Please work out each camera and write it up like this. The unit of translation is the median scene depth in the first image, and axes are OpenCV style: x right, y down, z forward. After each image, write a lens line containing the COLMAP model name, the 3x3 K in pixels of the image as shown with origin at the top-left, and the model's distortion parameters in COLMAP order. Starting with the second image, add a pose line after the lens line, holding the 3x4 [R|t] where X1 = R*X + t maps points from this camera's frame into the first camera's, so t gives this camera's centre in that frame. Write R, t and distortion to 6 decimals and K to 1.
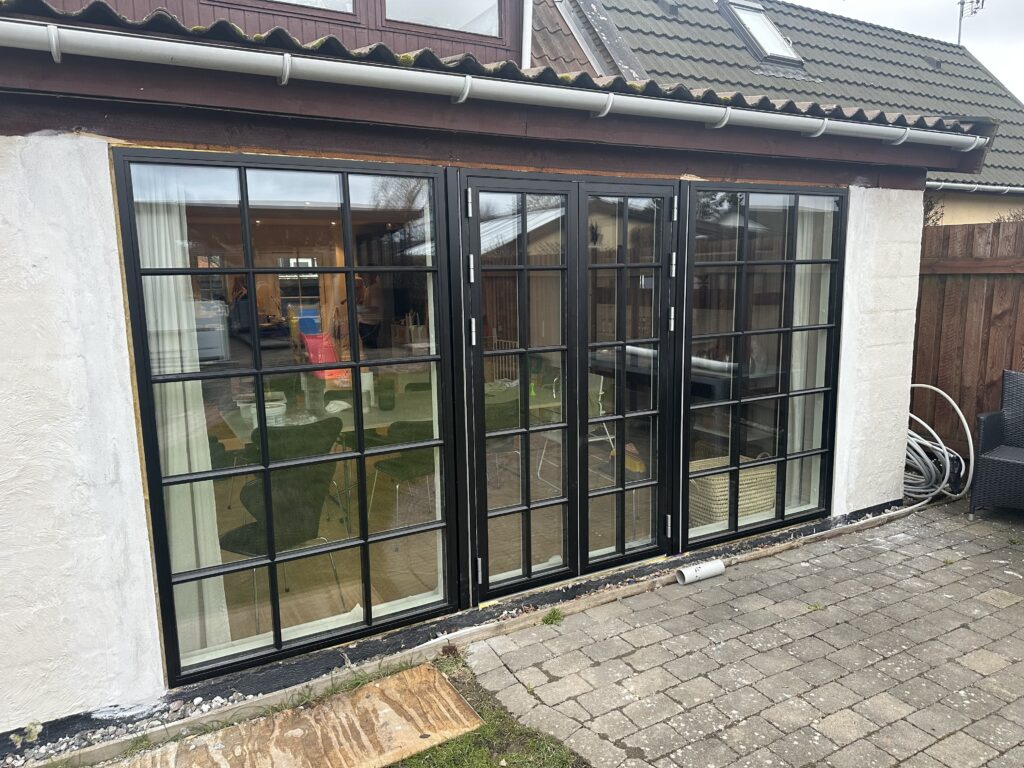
lens RADIAL K [[727.6, 0, 512.0], [0, 727.6, 384.0], [0, 0, 1]] dist [-0.000611, -0.000925]
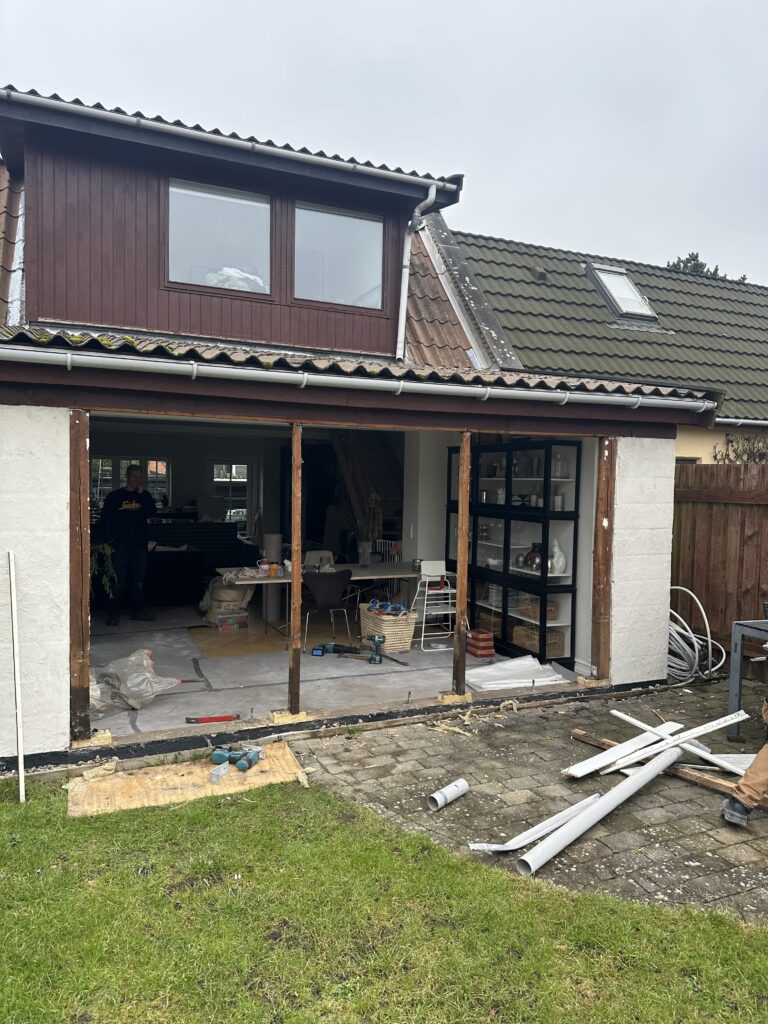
lens RADIAL K [[721.1, 0, 384.0], [0, 721.1, 512.0], [0, 0, 1]] dist [0.072215, -0.001017]
pose [[0.994653, 0.041749, -0.094454, 0.162331], [-0.051664, 0.993120, -0.105088, 0.030905], [0.089417, 0.109406, 0.989967, -0.328897]]
